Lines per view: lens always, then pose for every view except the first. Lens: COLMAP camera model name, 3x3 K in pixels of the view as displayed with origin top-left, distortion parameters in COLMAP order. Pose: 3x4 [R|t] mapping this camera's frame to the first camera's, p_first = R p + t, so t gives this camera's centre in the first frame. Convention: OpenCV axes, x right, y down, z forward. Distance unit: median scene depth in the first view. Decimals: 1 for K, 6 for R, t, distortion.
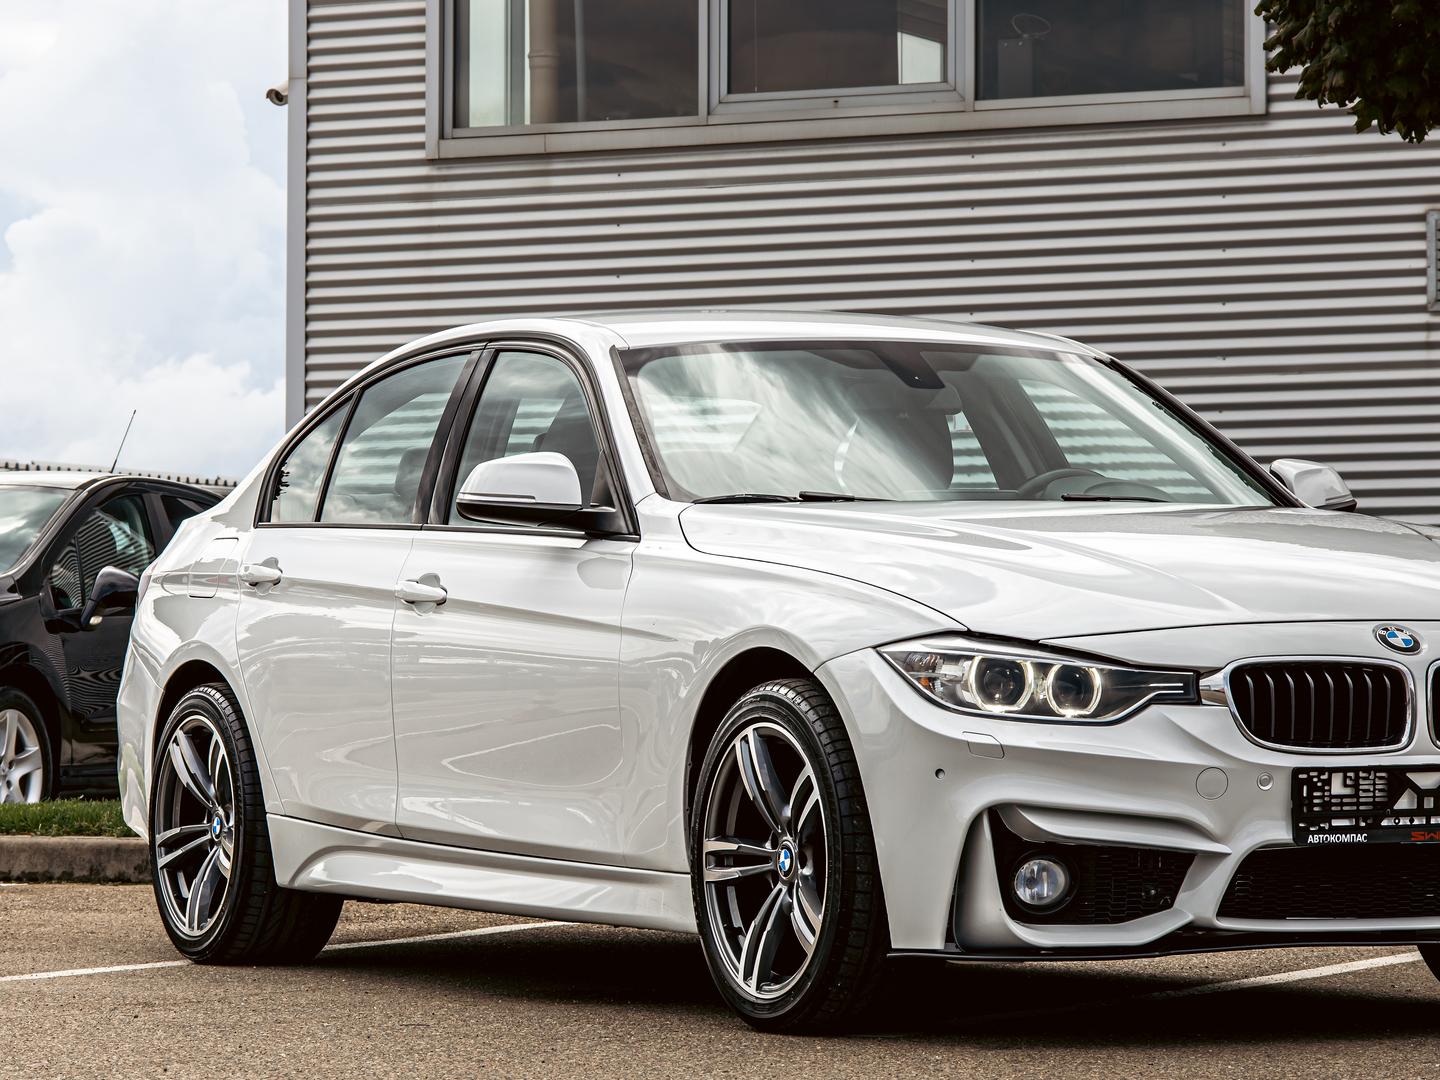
lens RADIAL K [[6311.9, 0, 720.0], [0, 6311.9, 540.0], [0, 0, 1]] dist [-0.001204, -3.712250]
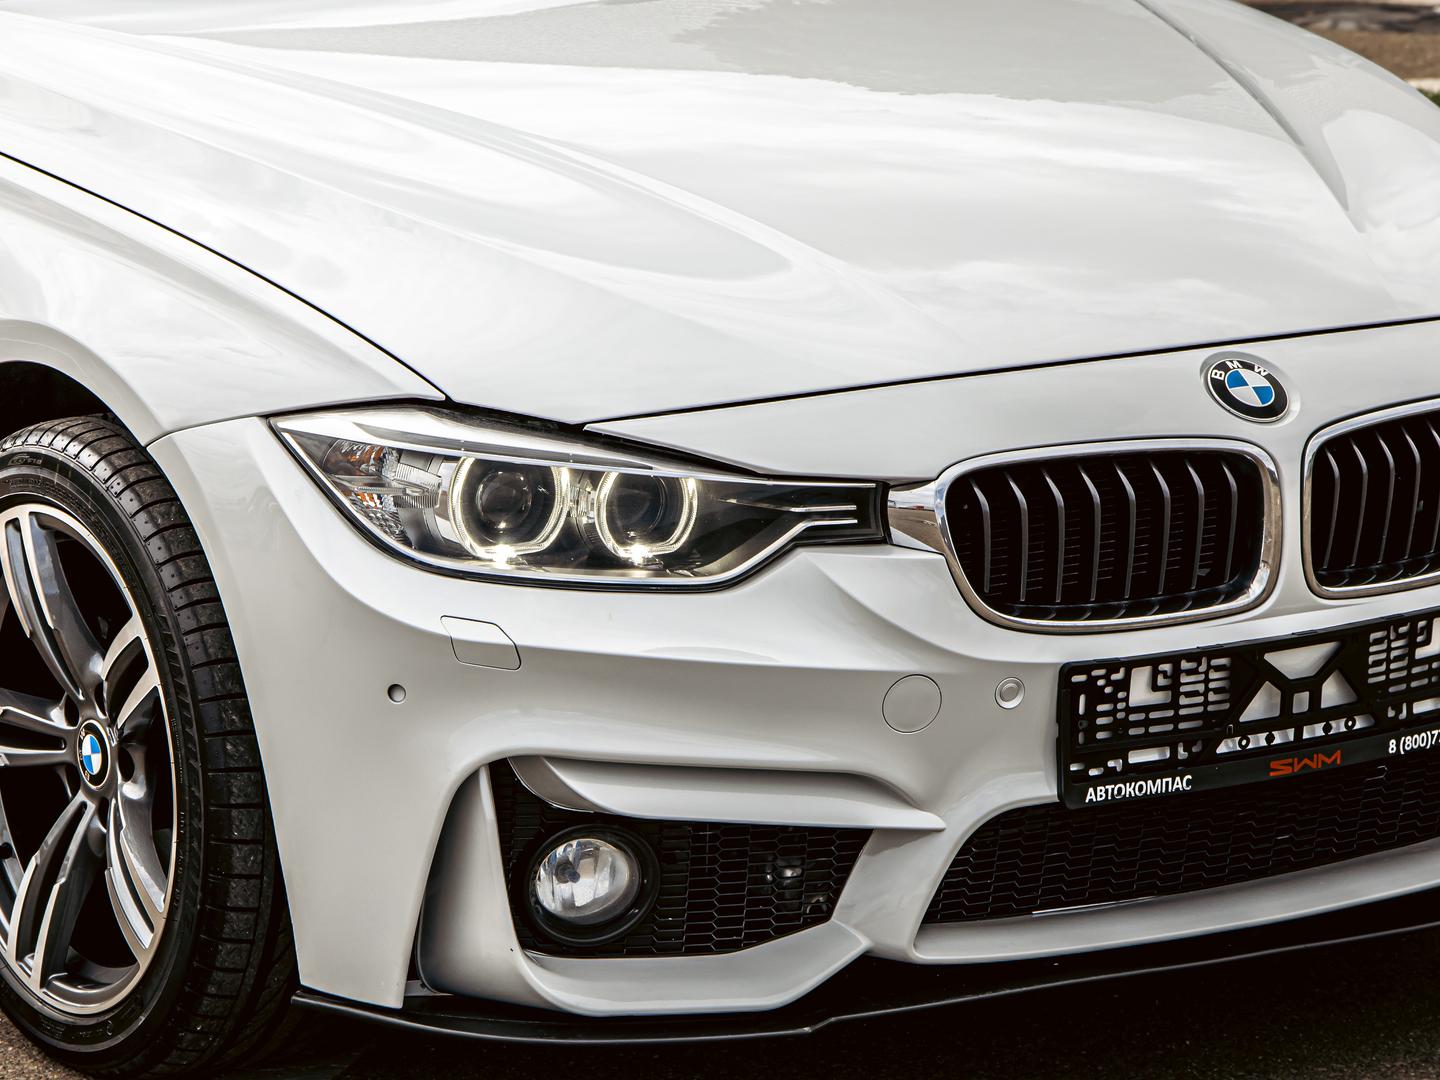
lens RADIAL K [[6311.9, 0, 720.0], [0, 6311.9, 540.0], [0, 0, 1]] dist [-0.001204, -3.712250]
pose [[0.992447, -0.012958, 0.121986, -0.002029], [-0.015745, 0.972725, 0.231428, -0.095103], [-0.121658, -0.231601, 0.965174, 0.489883]]
